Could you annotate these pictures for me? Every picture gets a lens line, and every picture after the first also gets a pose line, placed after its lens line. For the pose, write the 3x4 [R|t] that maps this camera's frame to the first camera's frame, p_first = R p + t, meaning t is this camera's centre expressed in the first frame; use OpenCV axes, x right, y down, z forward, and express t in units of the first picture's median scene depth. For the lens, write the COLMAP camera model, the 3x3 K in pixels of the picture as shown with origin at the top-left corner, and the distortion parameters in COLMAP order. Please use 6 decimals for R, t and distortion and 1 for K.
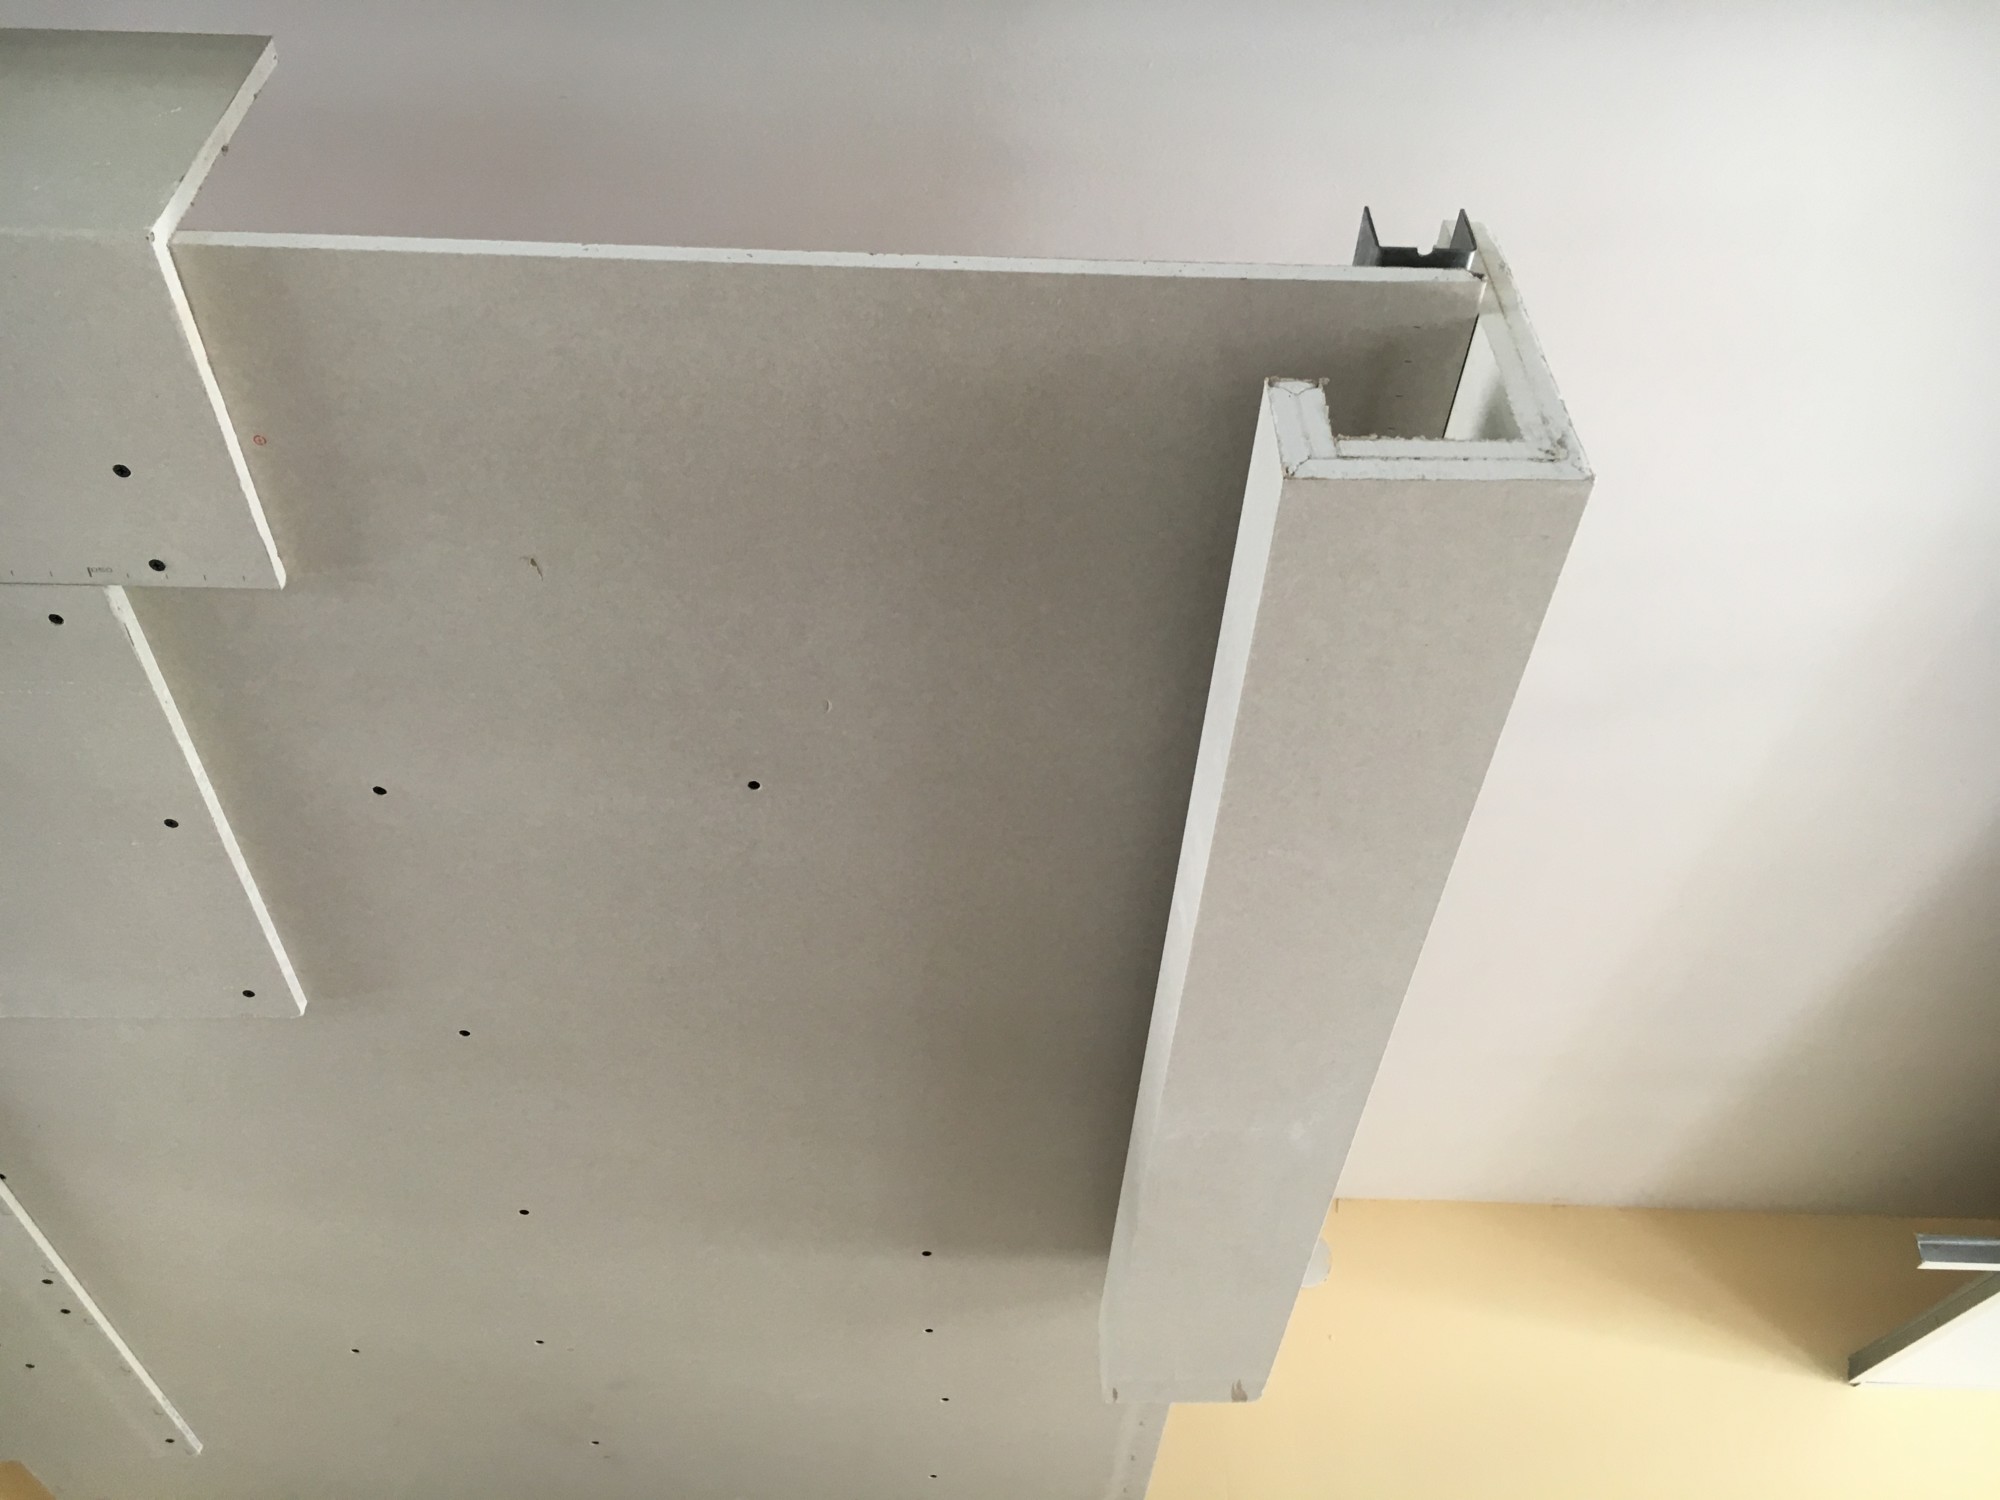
lens RADIAL K [[1676.2, 0, 1010.1], [0, 1676.2, 740.4], [0, 0, 1]] dist [0.078380, -0.104726]
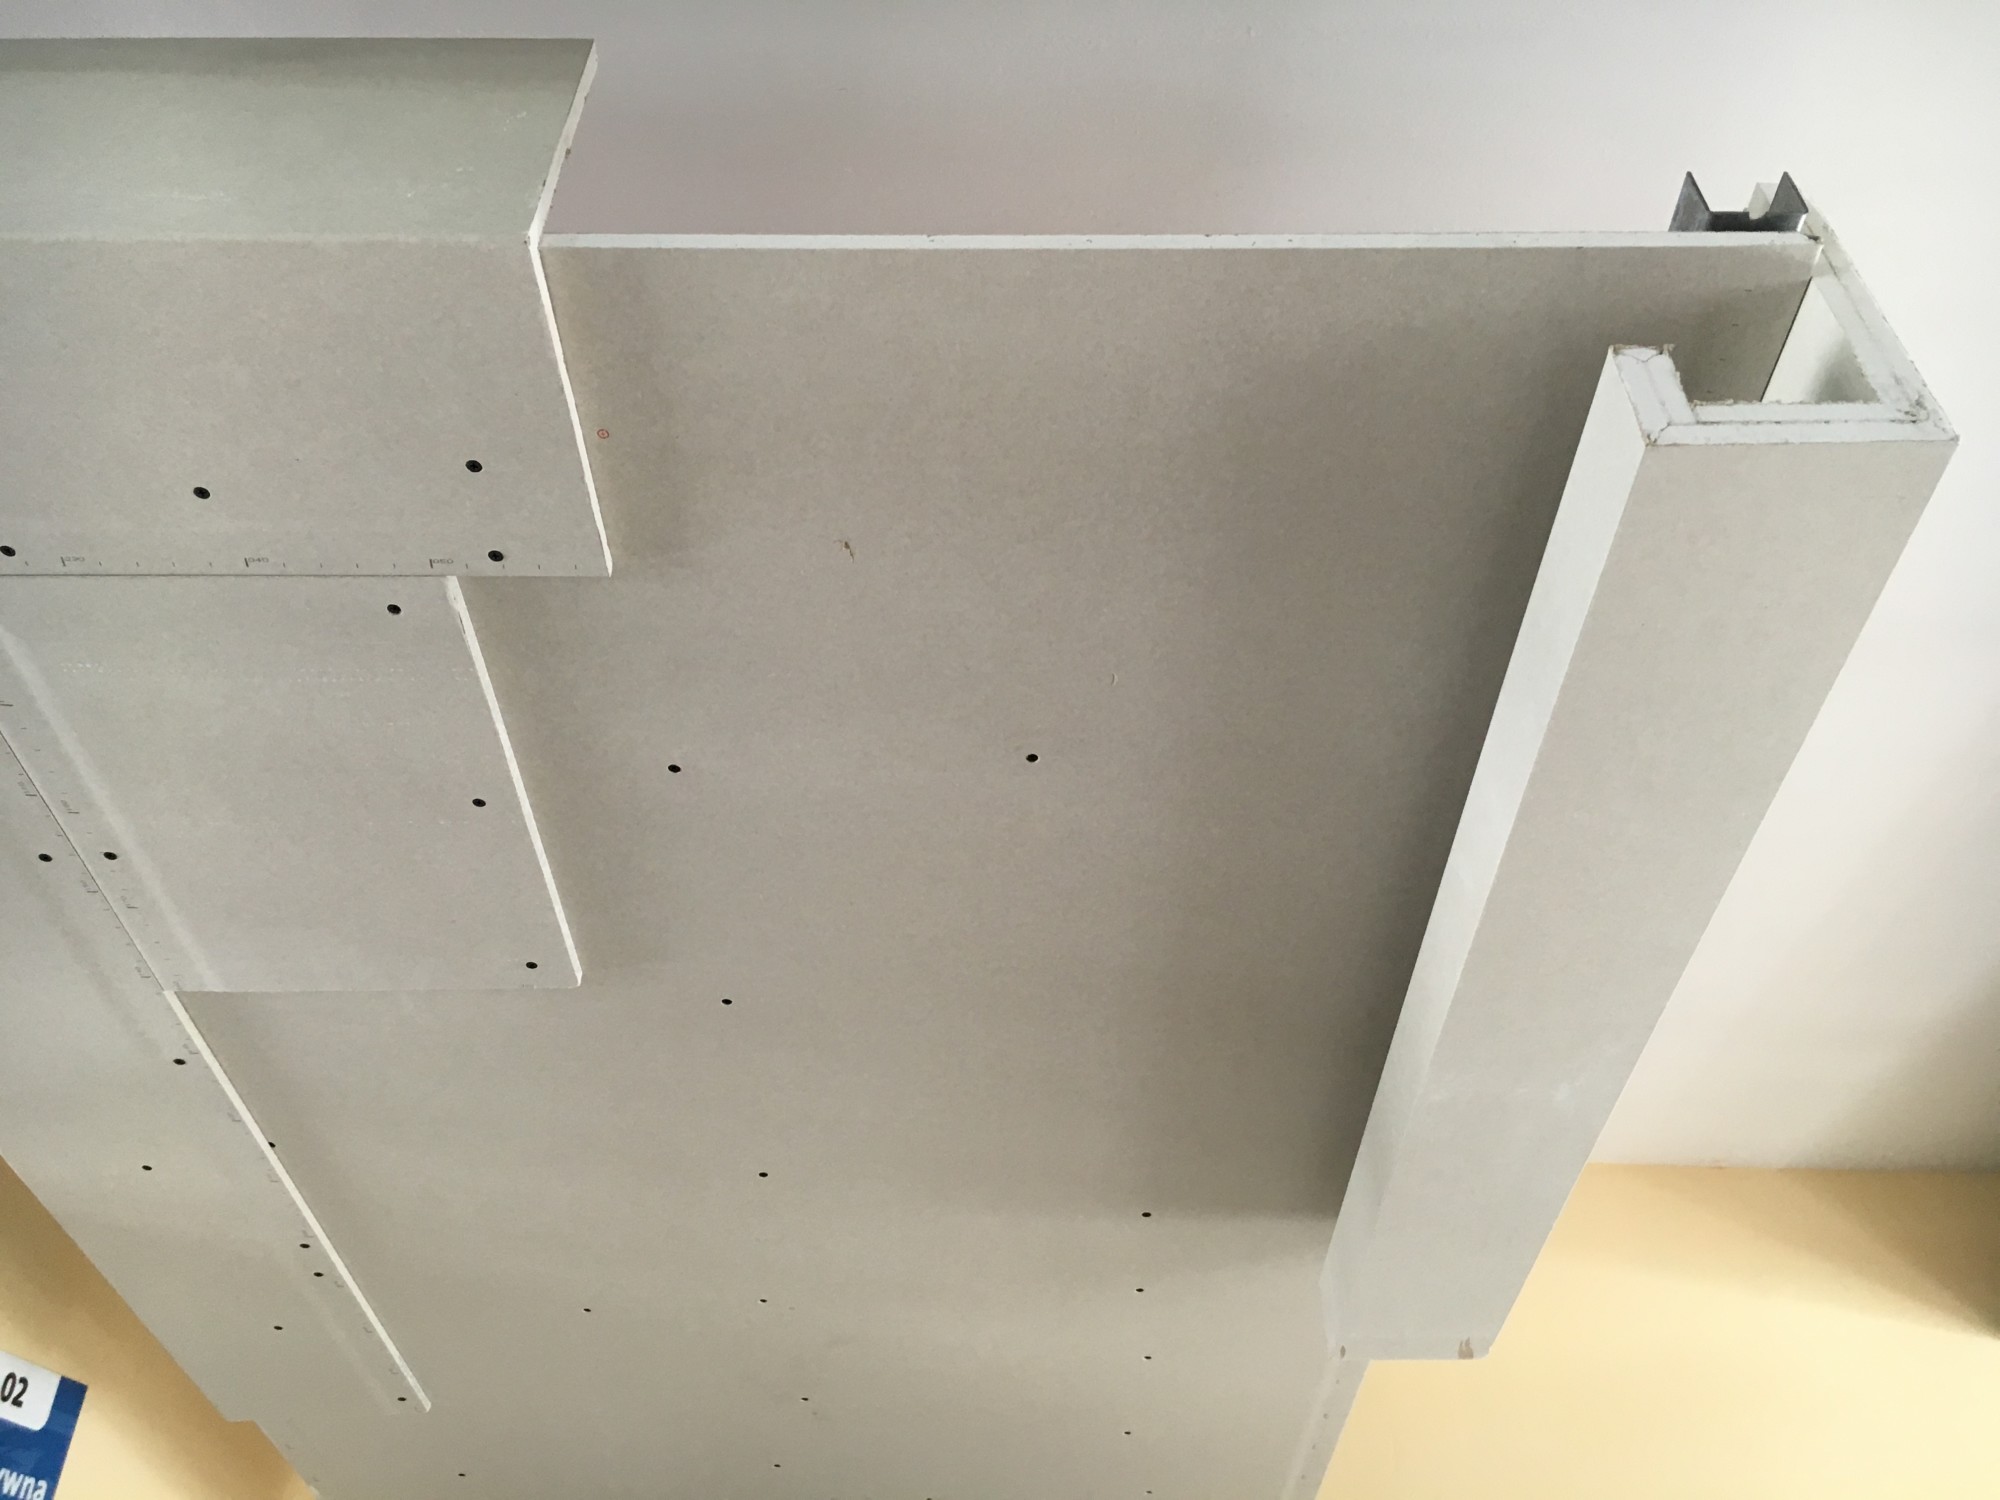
lens RADIAL K [[1676.2, 0, 1003.4], [0, 1676.2, 740.5], [0, 0, 1]] dist [0.078380, -0.104726]
pose [[0.999126, -0.016293, -0.038484, -0.150988], [0.016957, 0.999712, 0.016986, -0.001966], [0.038196, -0.017624, 0.999115, -0.027431]]
